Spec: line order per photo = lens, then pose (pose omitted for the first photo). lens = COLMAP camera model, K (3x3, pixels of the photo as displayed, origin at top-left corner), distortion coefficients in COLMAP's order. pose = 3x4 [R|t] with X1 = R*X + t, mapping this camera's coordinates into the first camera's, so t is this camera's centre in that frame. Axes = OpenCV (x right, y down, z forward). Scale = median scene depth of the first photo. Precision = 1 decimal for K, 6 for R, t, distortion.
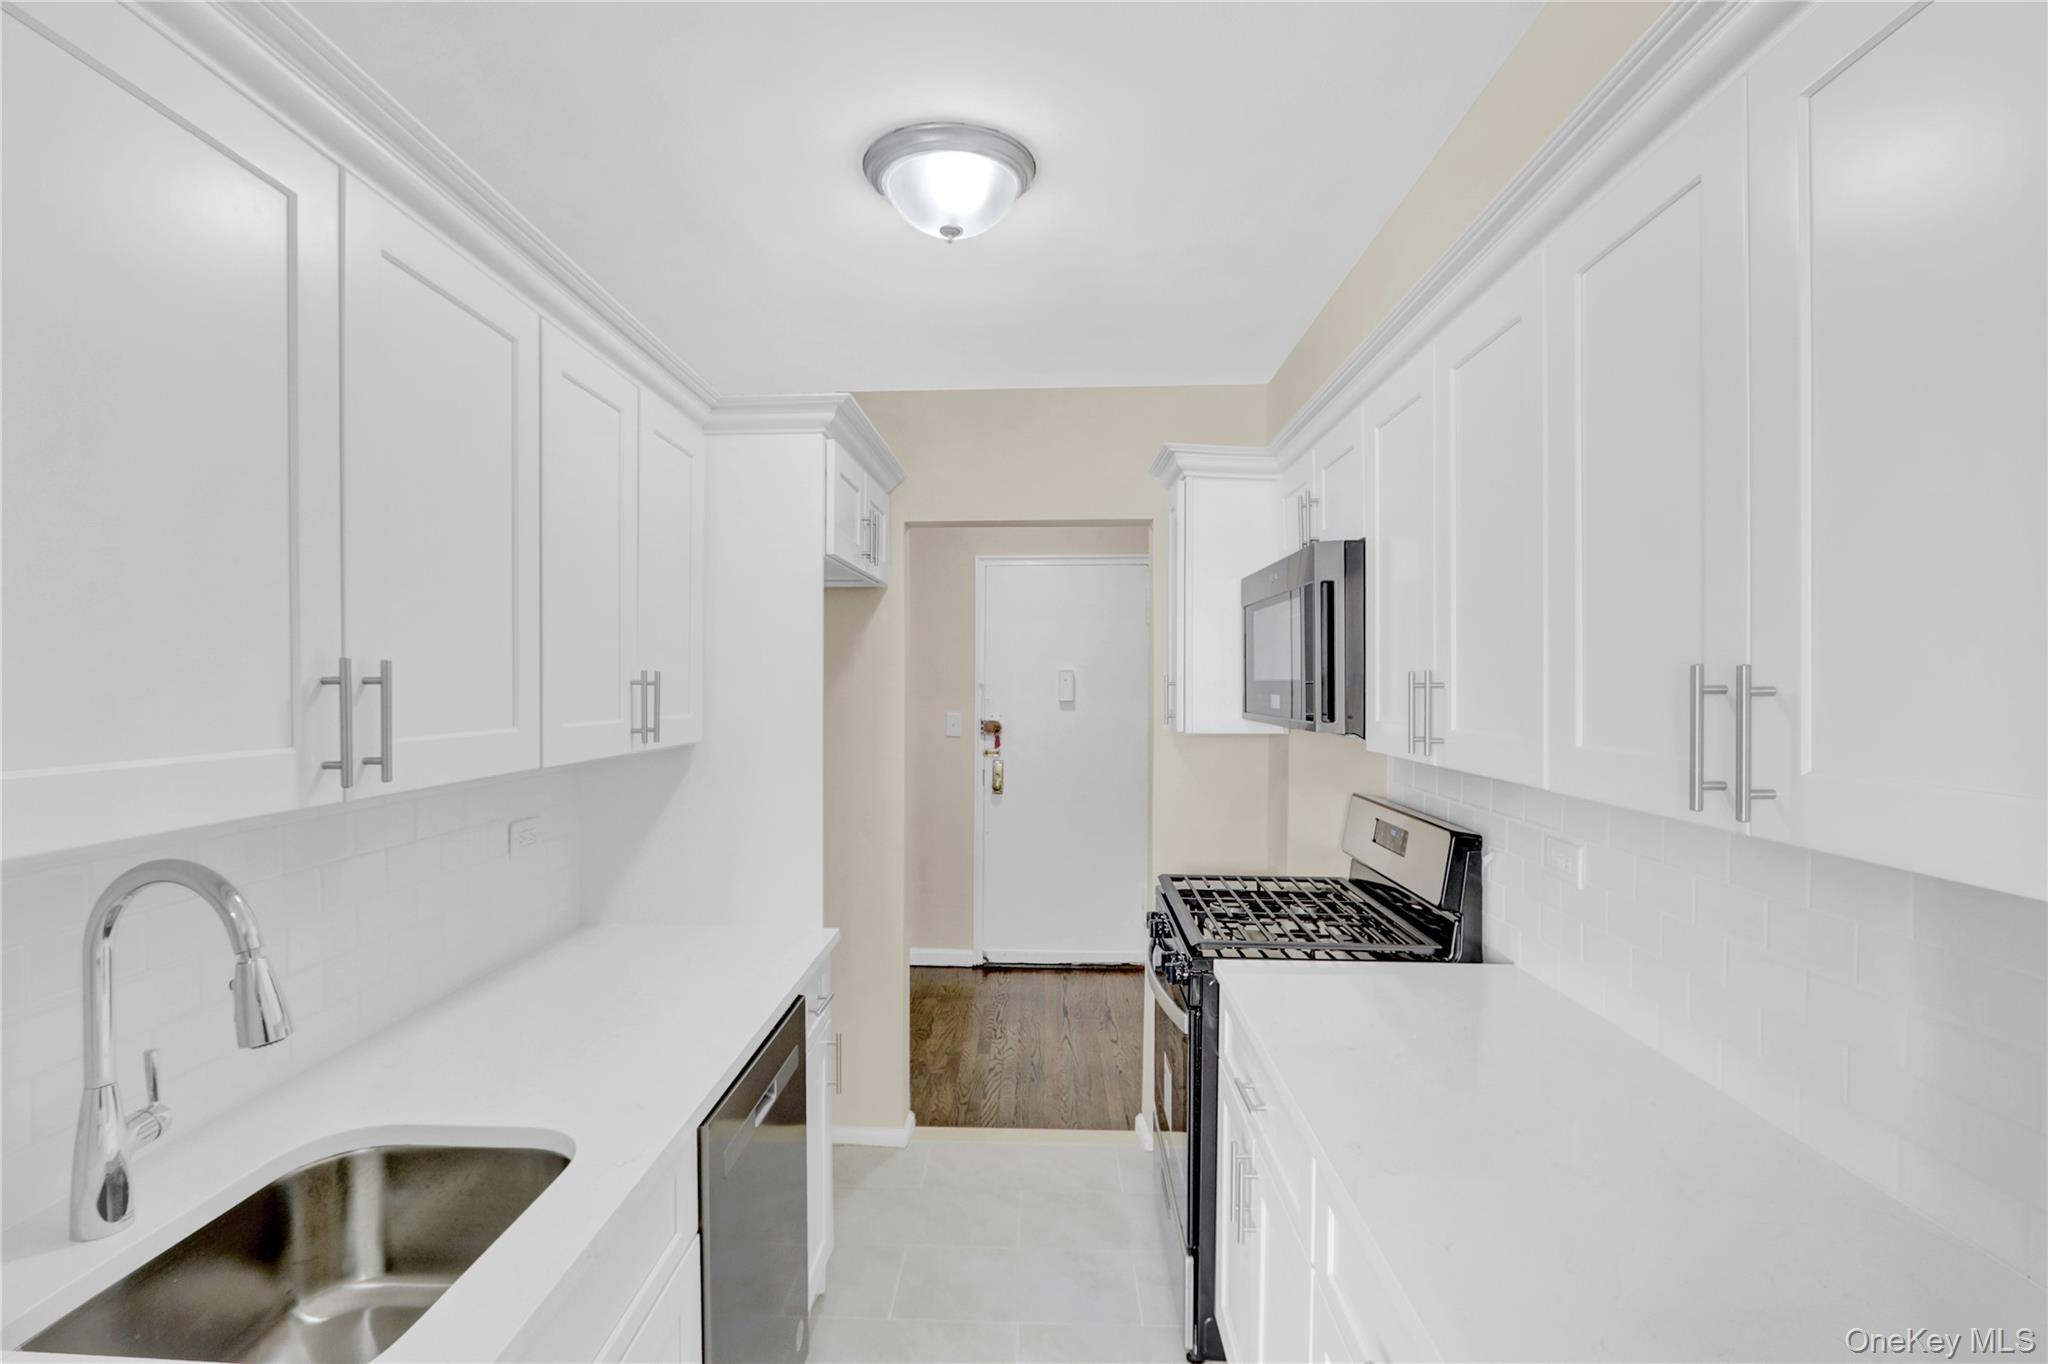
lens RADIAL K [[940.6, 0, 985.1], [0, 940.6, 688.9], [0, 0, 1]] dist [-0.018674, 0.003788]
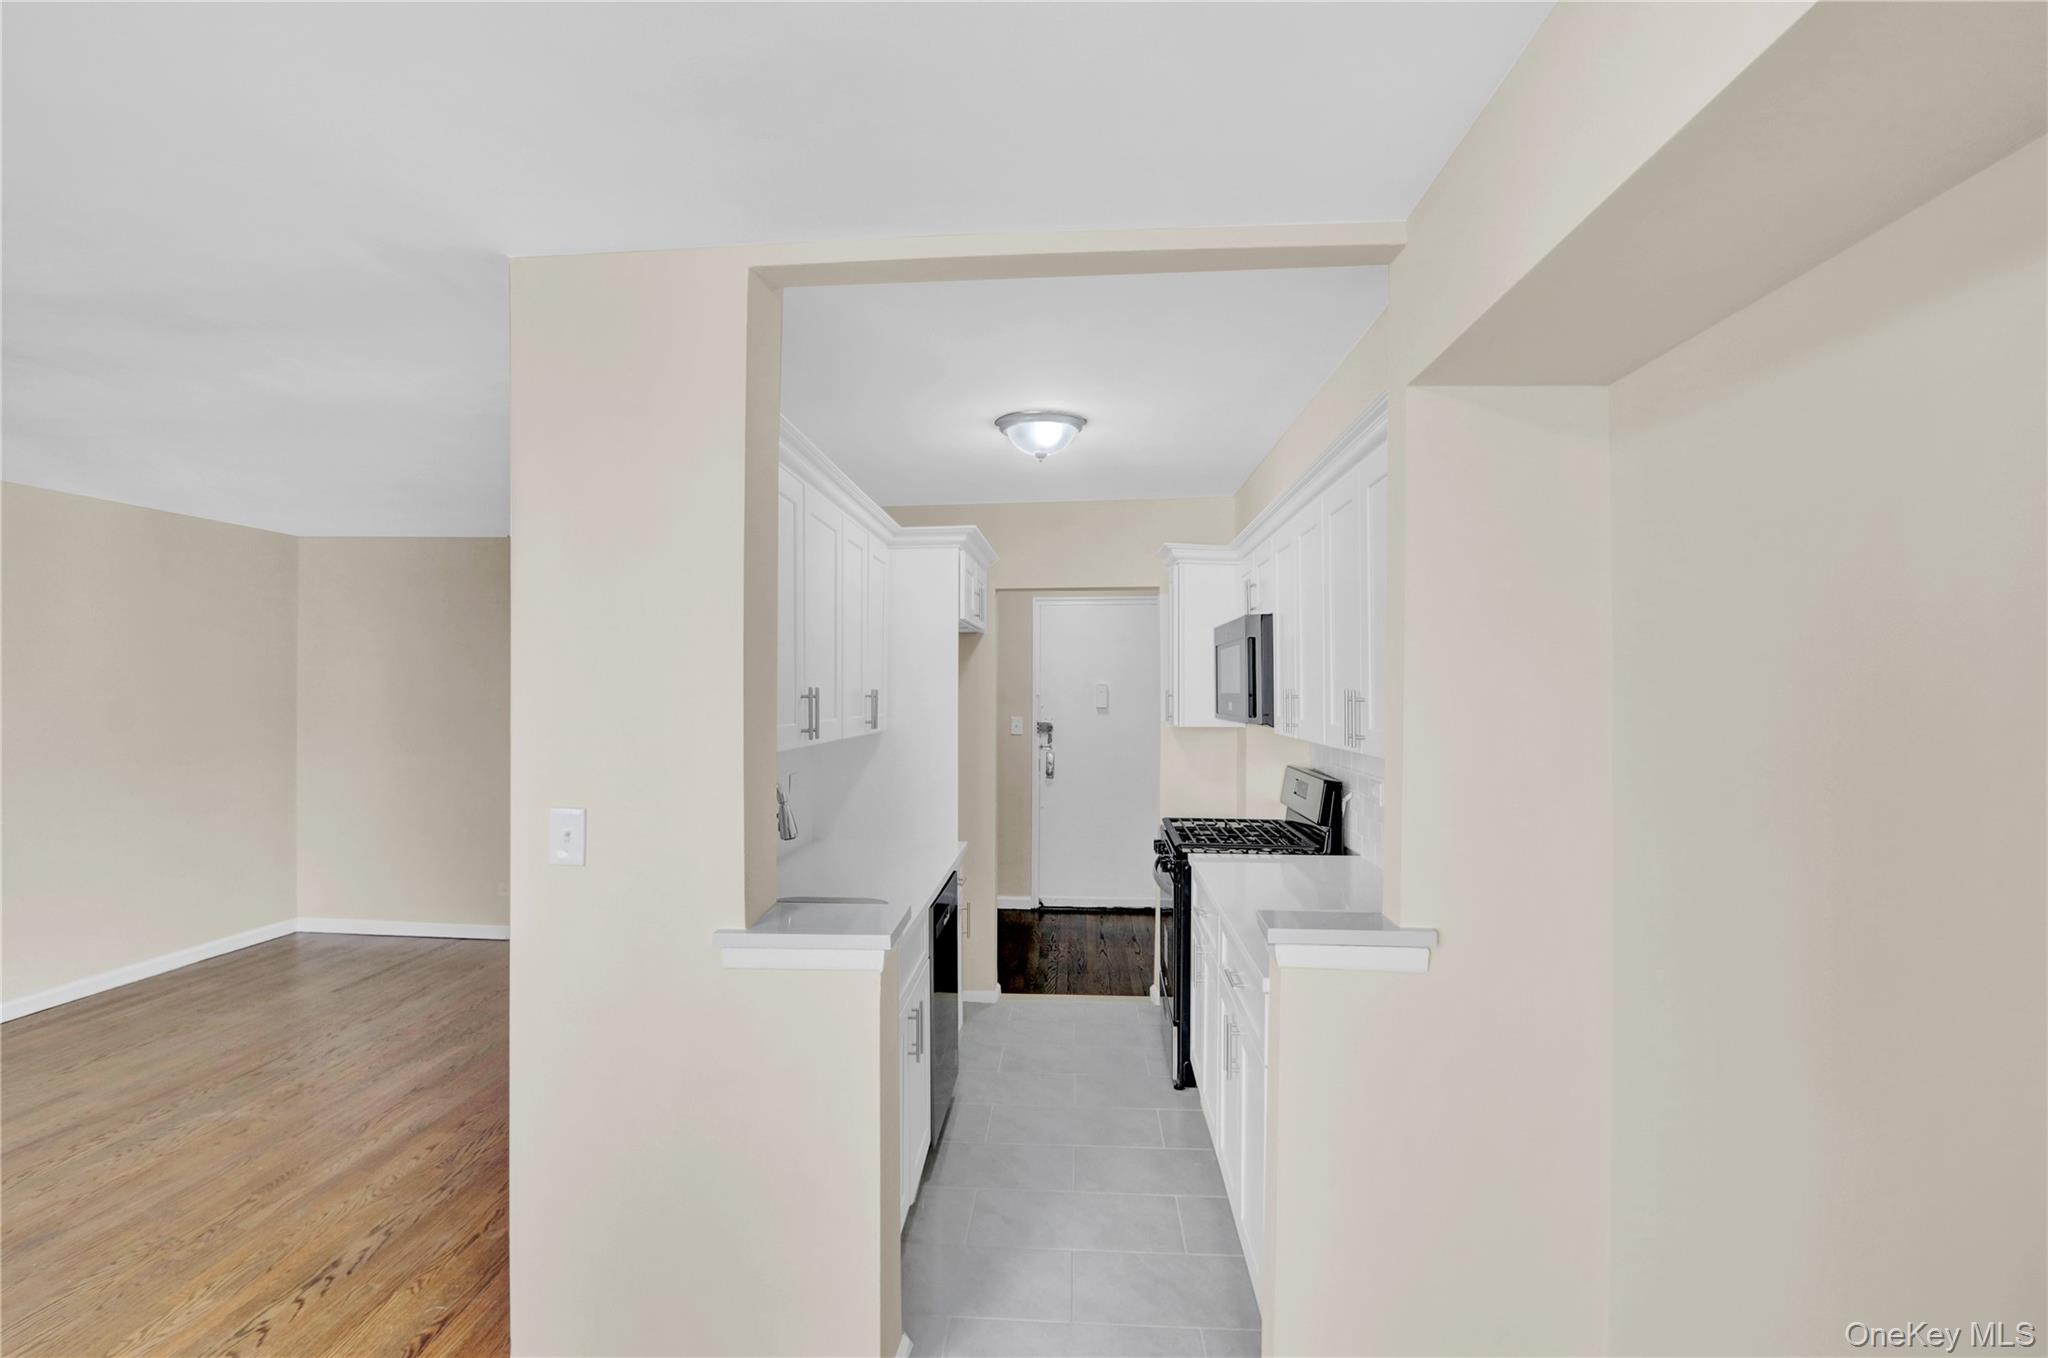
lens RADIAL K [[969.4, 0, 995.3], [0, 969.4, 696.1], [0, 0, 1]] dist [0.002258, 0.000566]
pose [[0.999747, -0.001540, -0.022419, -0.055767], [0.001501, 0.999997, -0.001777, -0.001550], [0.022421, 0.001743, 0.999747, -0.615266]]
